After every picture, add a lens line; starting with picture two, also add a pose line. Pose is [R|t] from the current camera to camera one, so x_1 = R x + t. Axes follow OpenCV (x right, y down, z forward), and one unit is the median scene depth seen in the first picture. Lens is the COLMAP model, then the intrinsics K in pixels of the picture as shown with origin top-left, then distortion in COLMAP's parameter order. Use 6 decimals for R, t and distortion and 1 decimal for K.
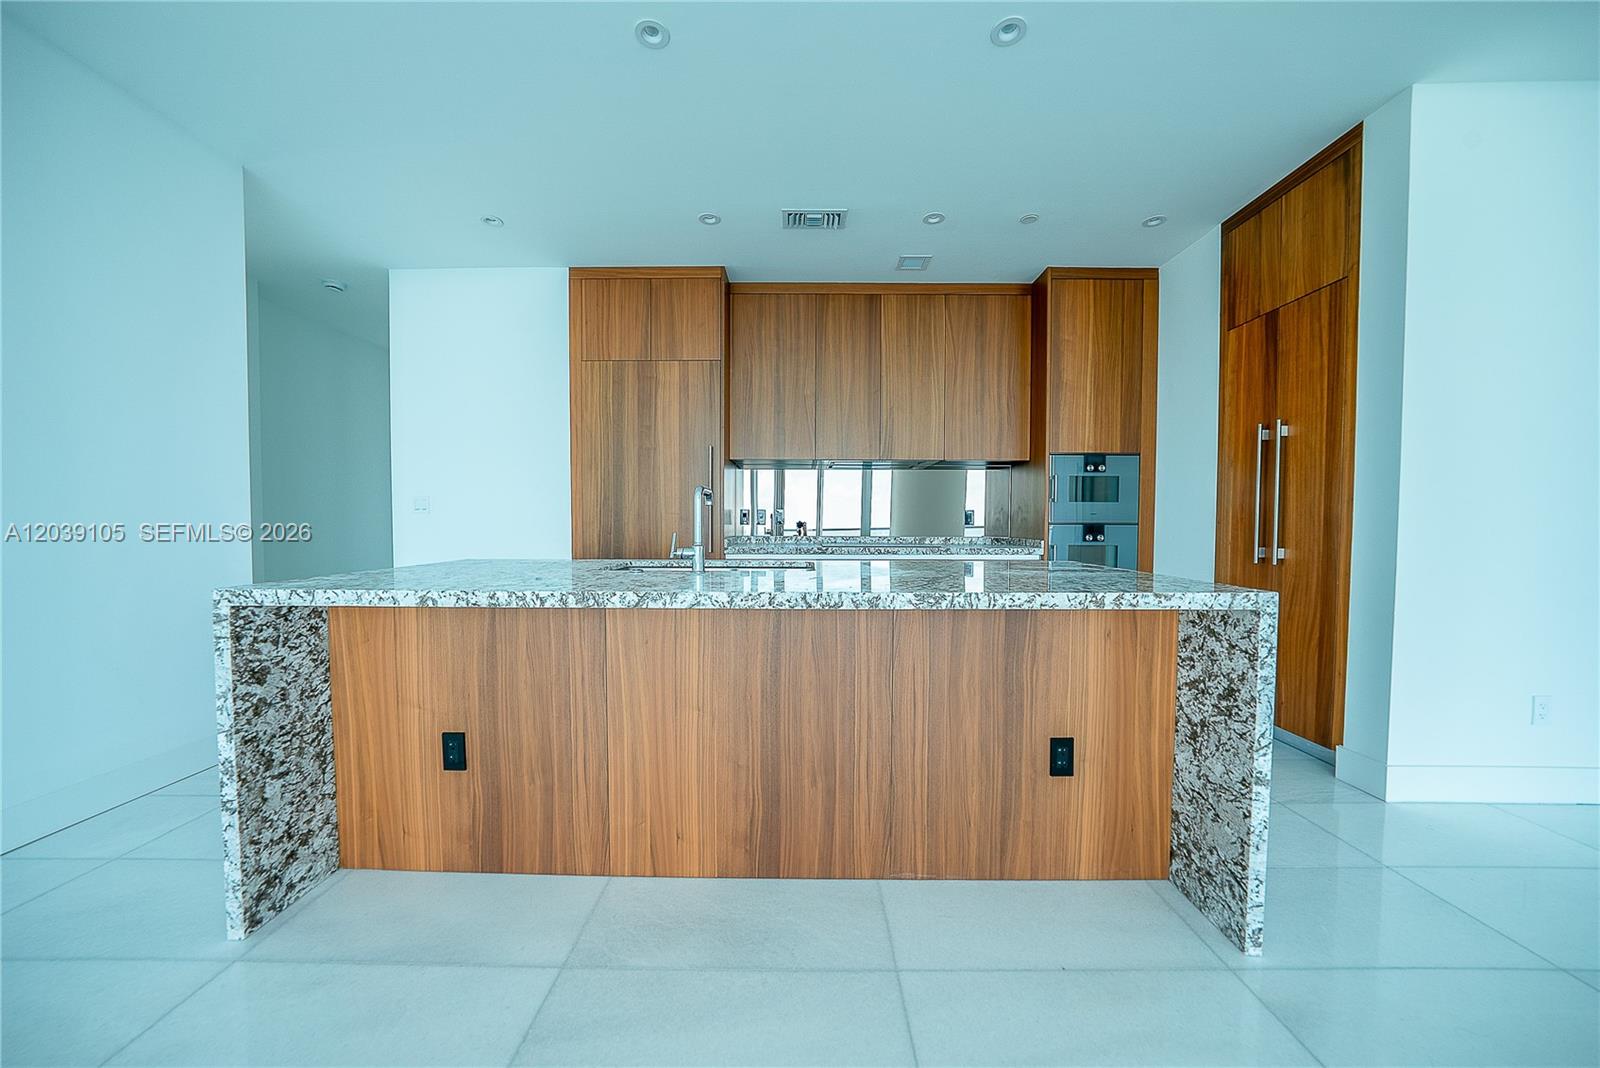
lens RADIAL K [[567.2, 0, 798.5], [0, 567.2, 540.4], [0, 0, 1]] dist [-0.016132, 0.000073]
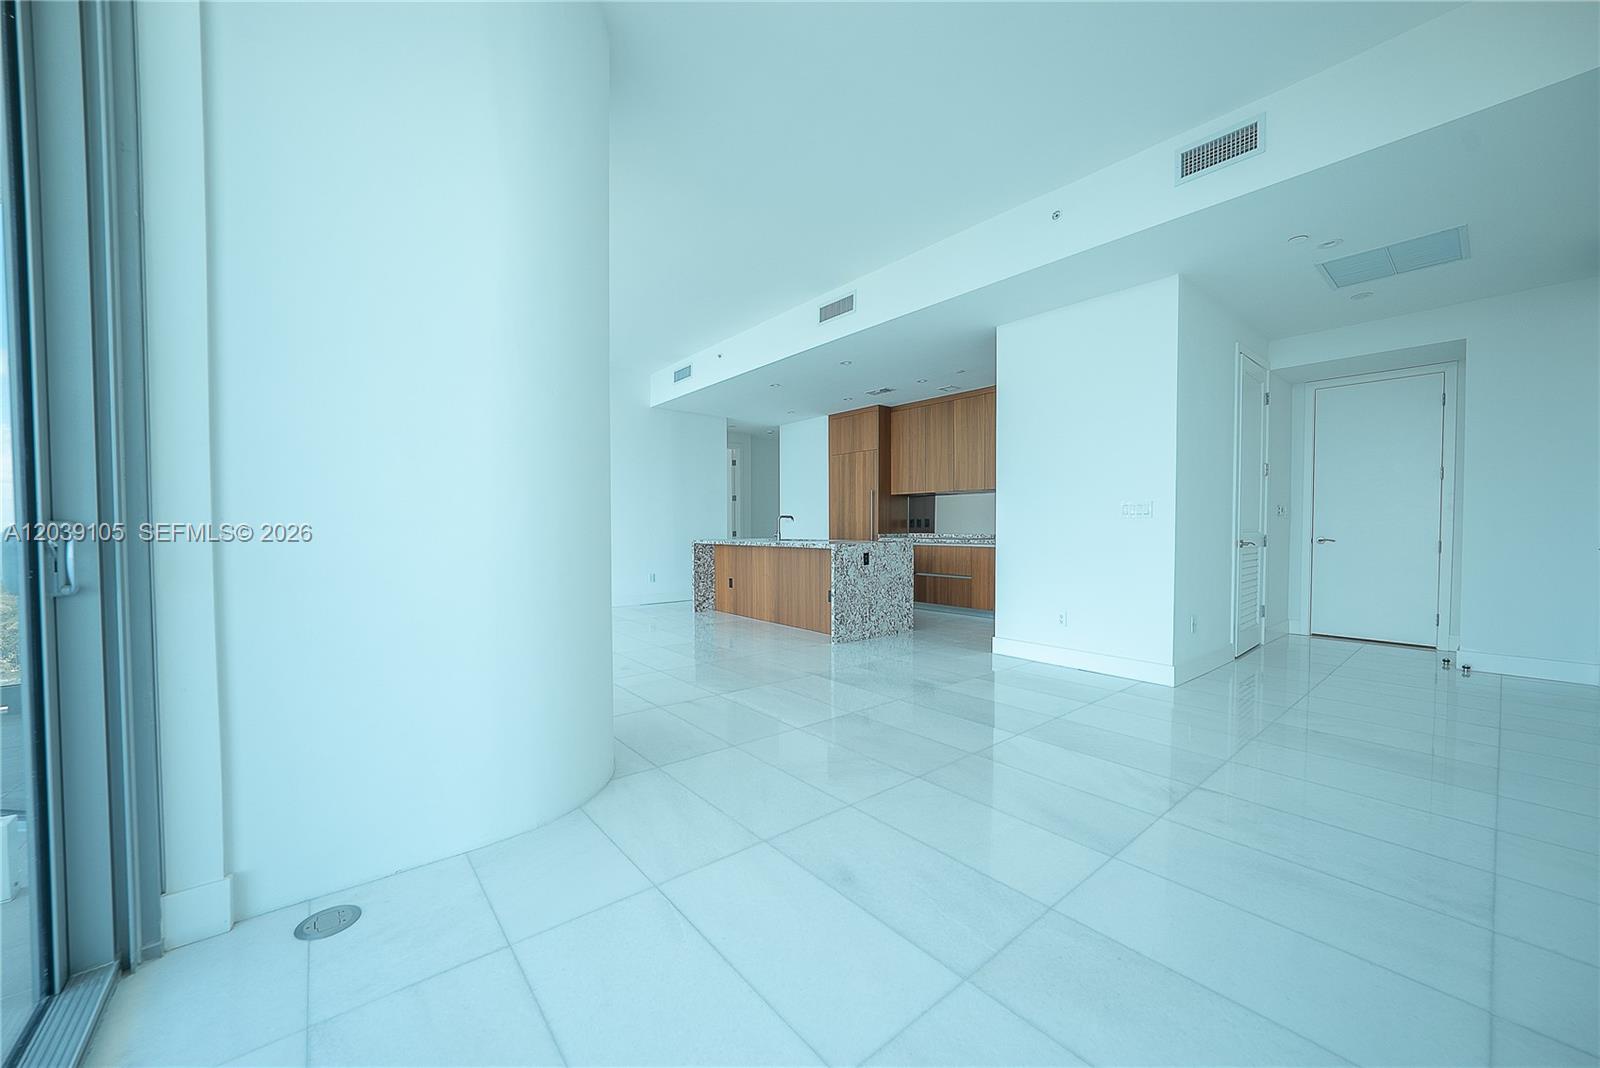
lens RADIAL K [[585.2, 0, 798.6], [0, 585.2, 540.0], [0, 0, 1]] dist [-0.029463, 0.008194]
pose [[0.644107, 0.014874, -0.764791, 1.341025], [-0.021119, 0.999776, 0.001658, 0.022399], [0.764644, 0.015084, 0.644277, -0.616908]]
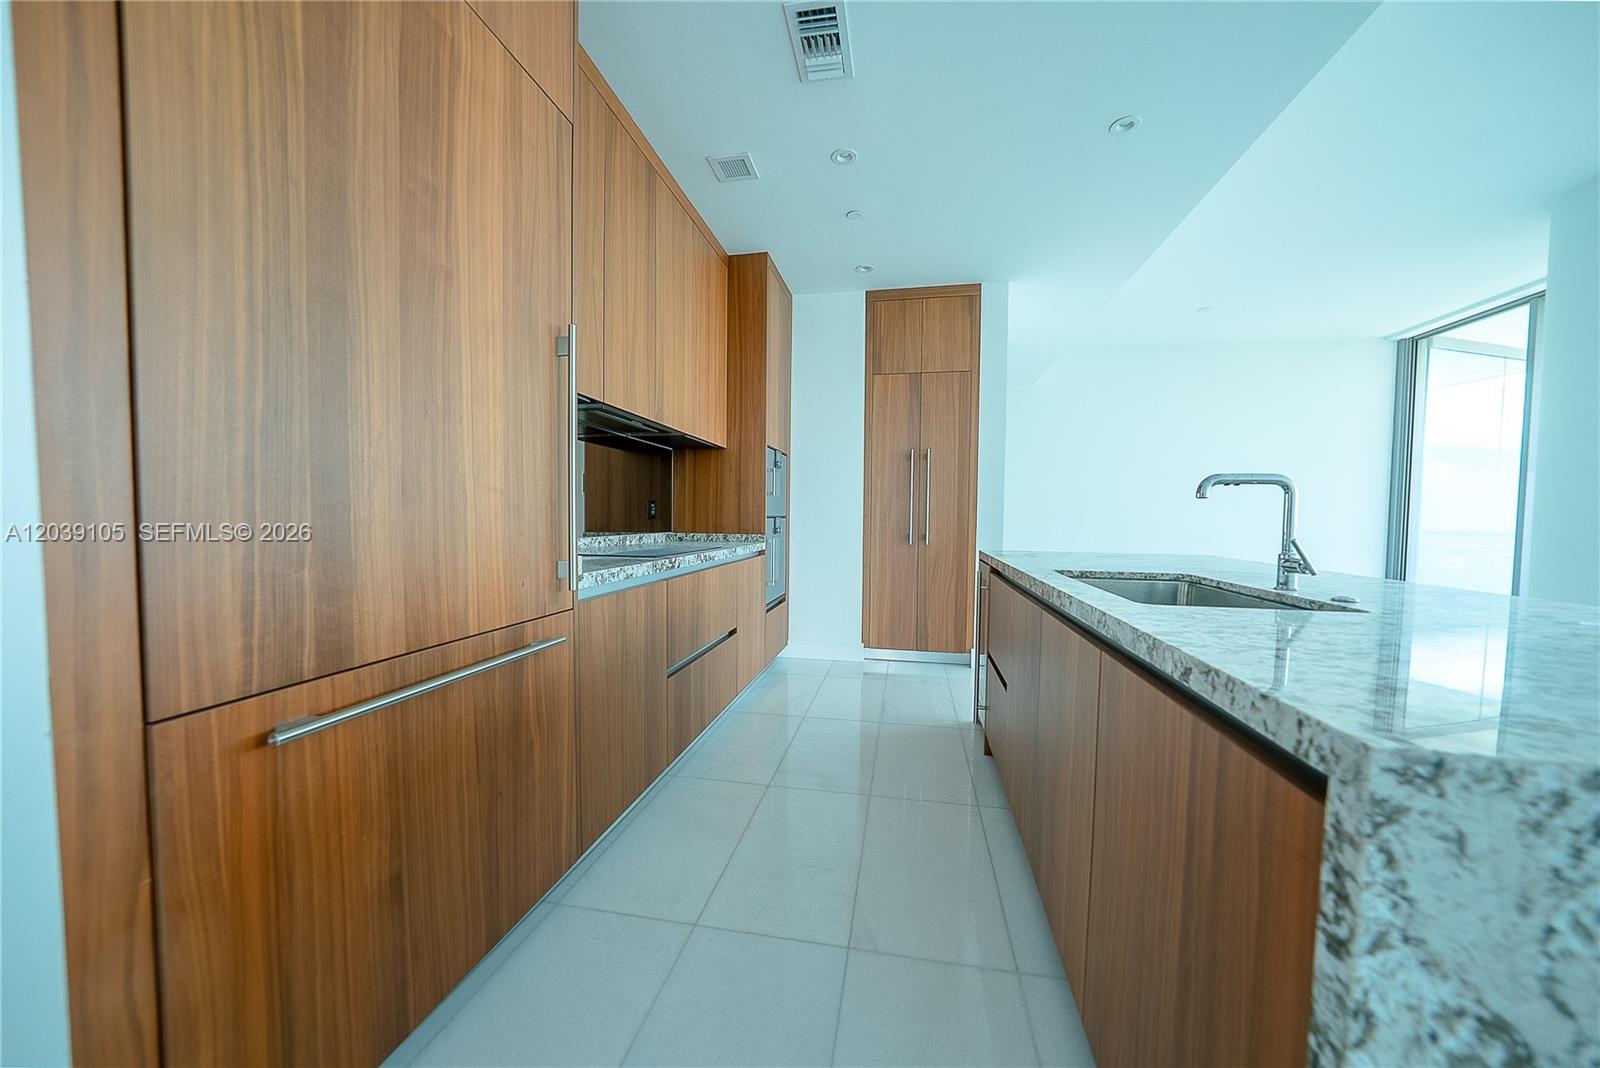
lens RADIAL K [[567.2, 0, 798.5], [0, 567.2, 540.4], [0, 0, 1]] dist [-0.016132, 0.000073]
pose [[0.203192, -0.043266, 0.978183, -0.533588], [0.019260, 0.999007, 0.040186, -0.027665], [-0.978949, 0.010674, 0.203824, 0.769626]]
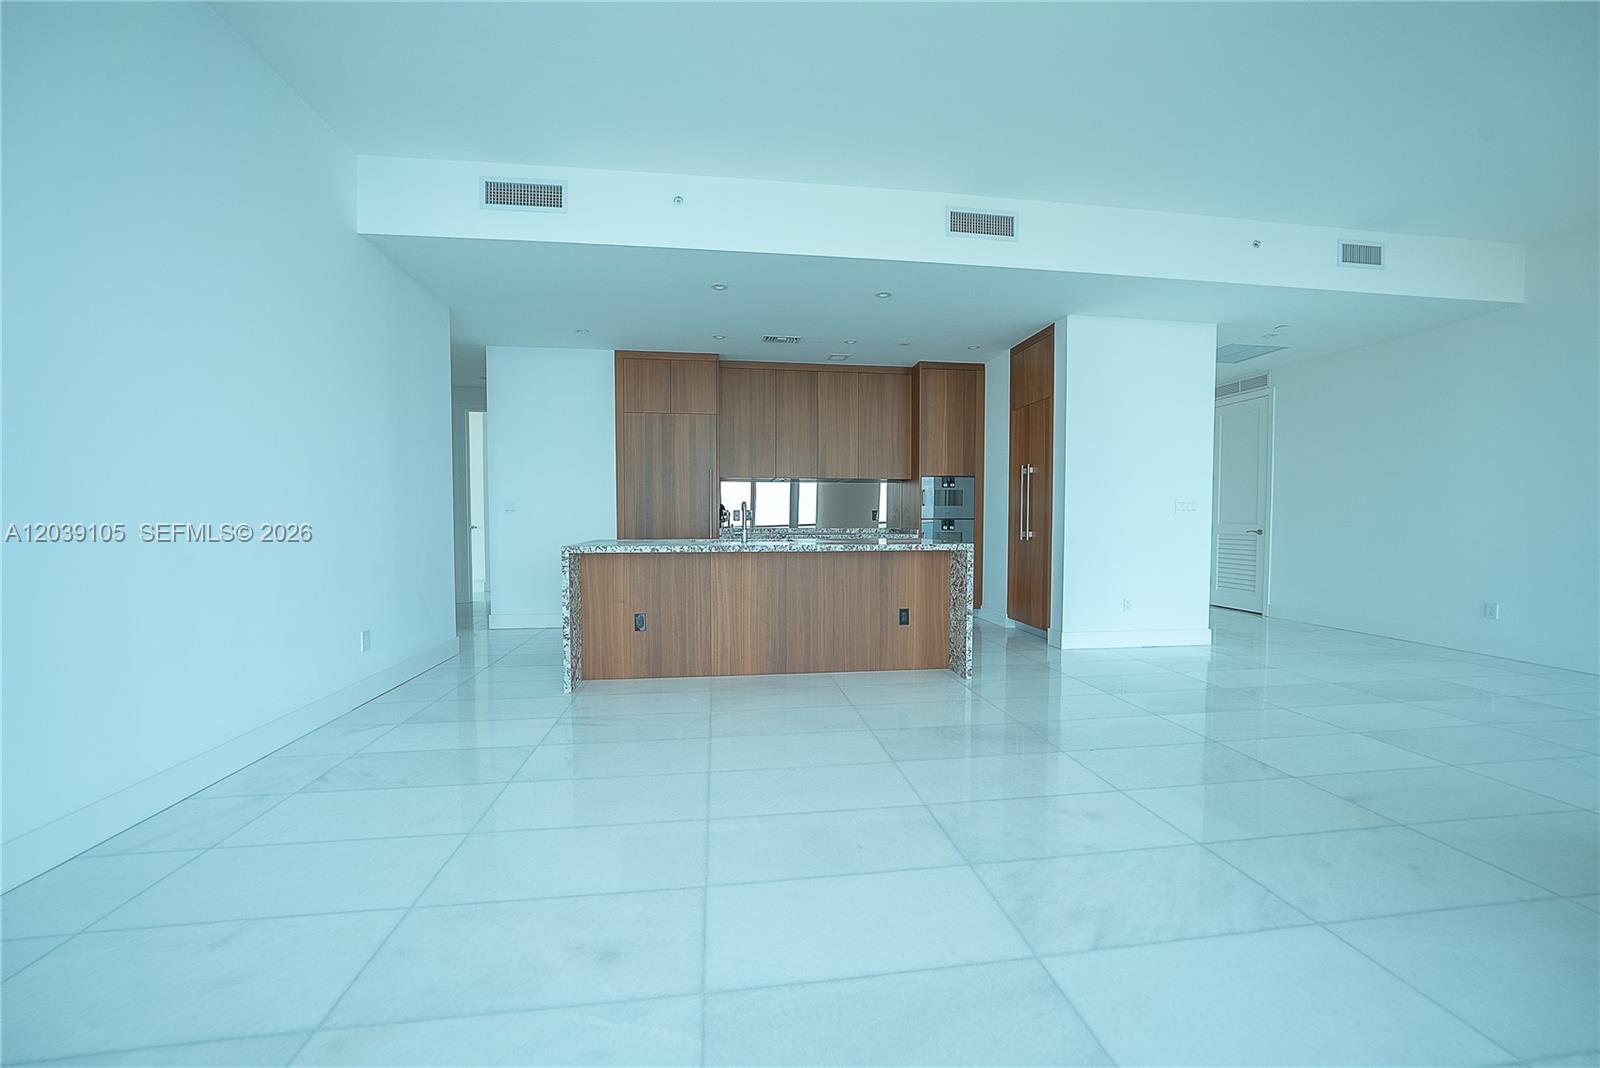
lens RADIAL K [[585.2, 0, 798.6], [0, 585.2, 540.0], [0, 0, 1]] dist [-0.029463, 0.008194]
pose [[0.990100, -0.007283, 0.140175, -0.144671], [0.006544, 0.999962, 0.005731, 0.019125], [-0.140211, -0.004757, 0.990110, -0.626384]]
